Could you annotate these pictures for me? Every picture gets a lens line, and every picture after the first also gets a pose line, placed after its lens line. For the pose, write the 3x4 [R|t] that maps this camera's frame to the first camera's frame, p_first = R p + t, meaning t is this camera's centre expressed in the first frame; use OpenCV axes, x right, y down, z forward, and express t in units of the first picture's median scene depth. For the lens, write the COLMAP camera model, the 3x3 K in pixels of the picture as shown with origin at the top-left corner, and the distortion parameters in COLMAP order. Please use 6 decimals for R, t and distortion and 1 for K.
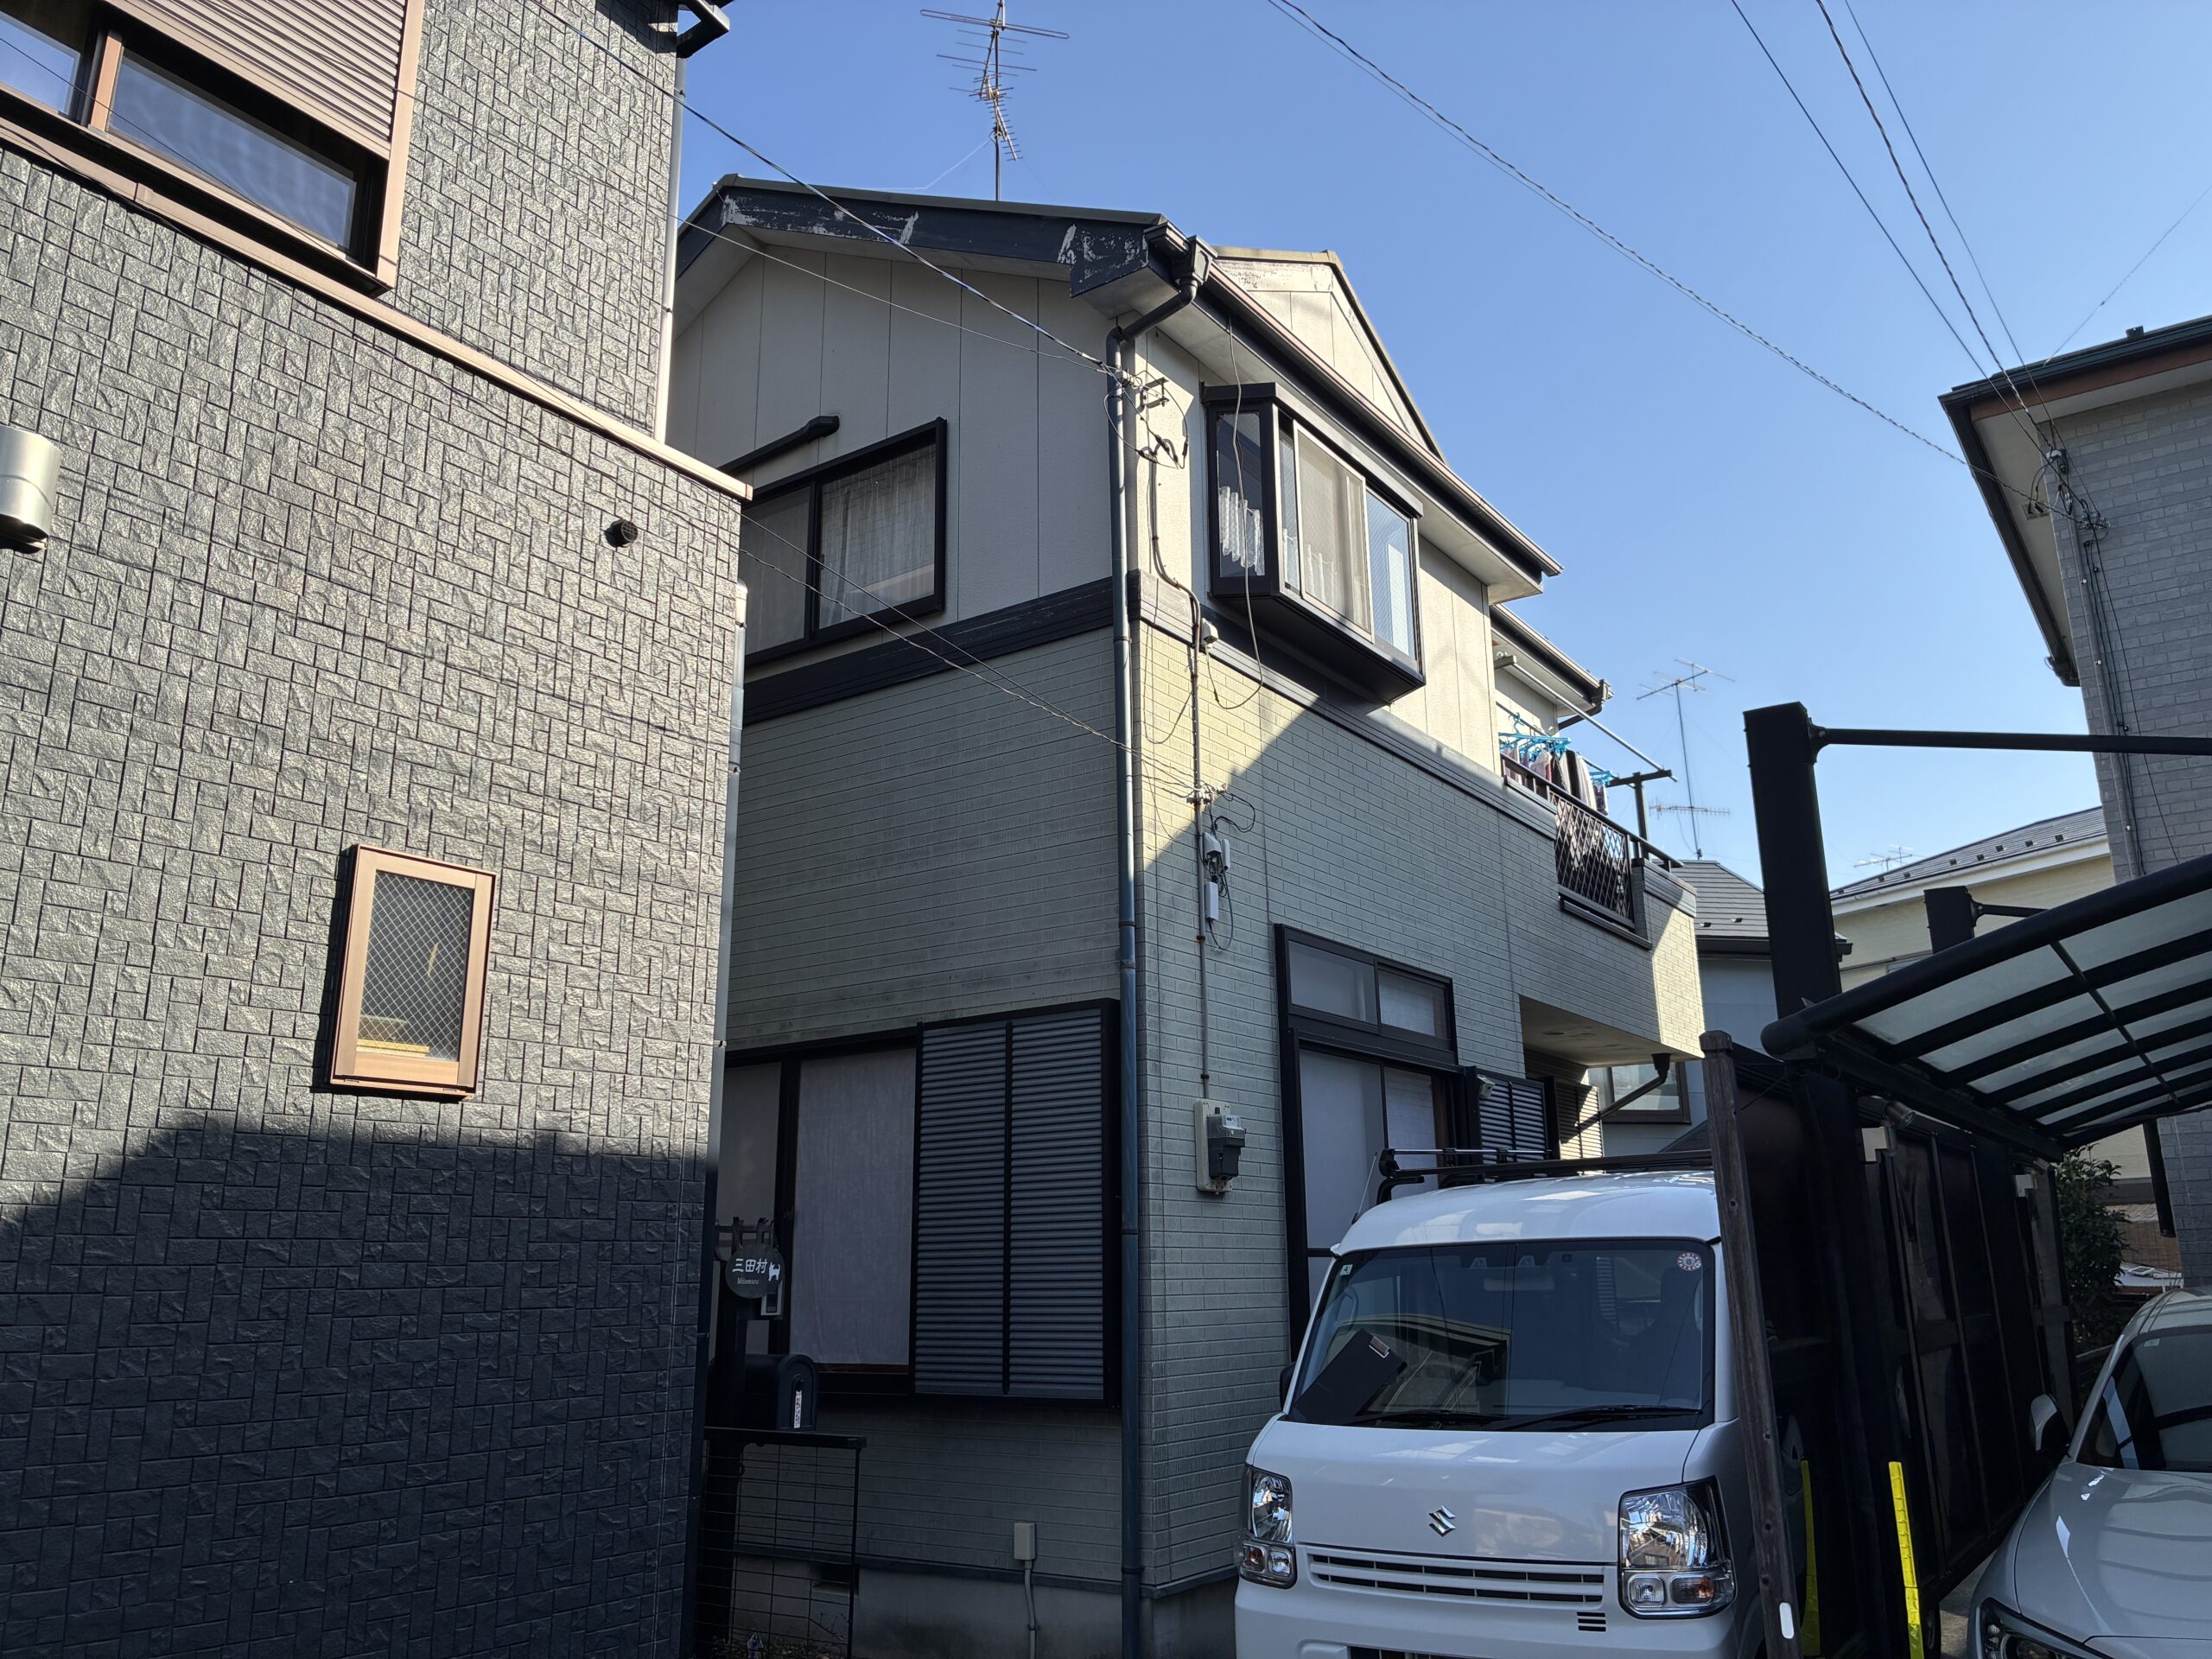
lens RADIAL K [[1678.9, 0, 1106.0], [0, 1678.9, 829.5], [0, 0, 1]] dist [-0.003809, -0.002453]
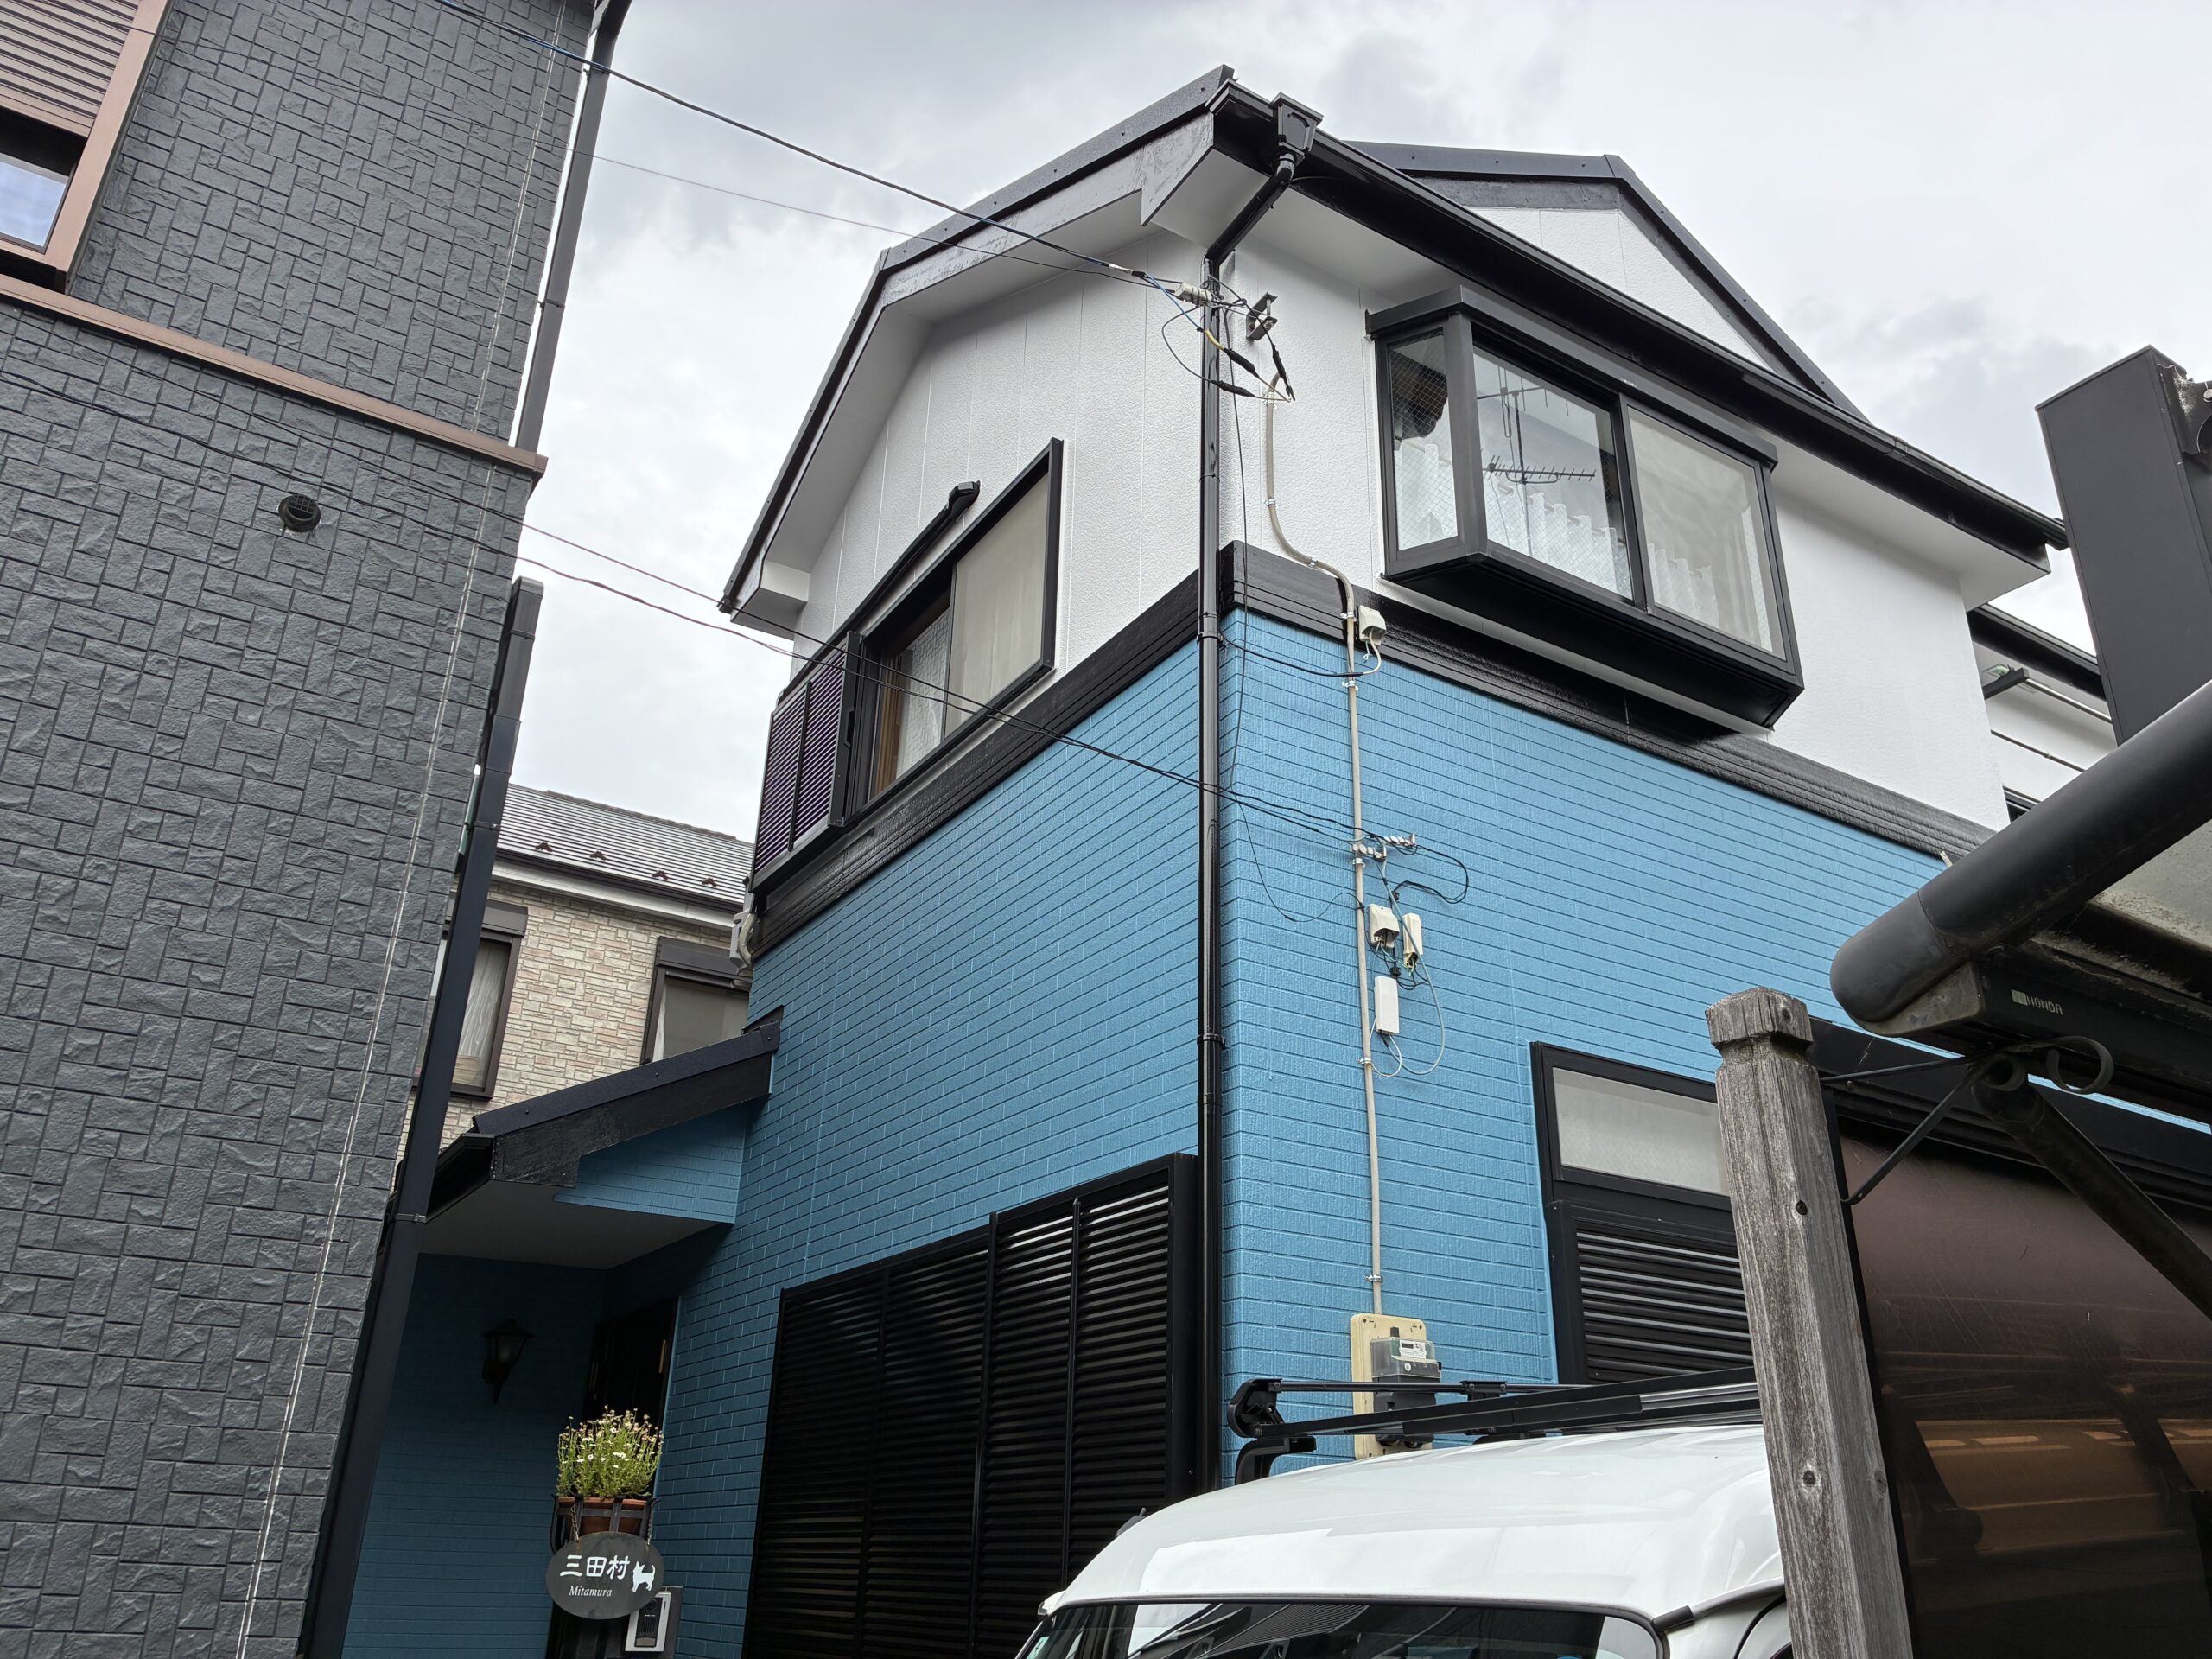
lens RADIAL K [[1653.1, 0, 1106.0], [0, 1653.1, 829.5], [0, 0, 1]] dist [0.007275, 0.003028]
pose [[0.917889, -0.125815, -0.376366, 0.213229], [0.064197, 0.982996, -0.172039, 0.078903], [0.391611, 0.133751, 0.910358, 0.355086]]
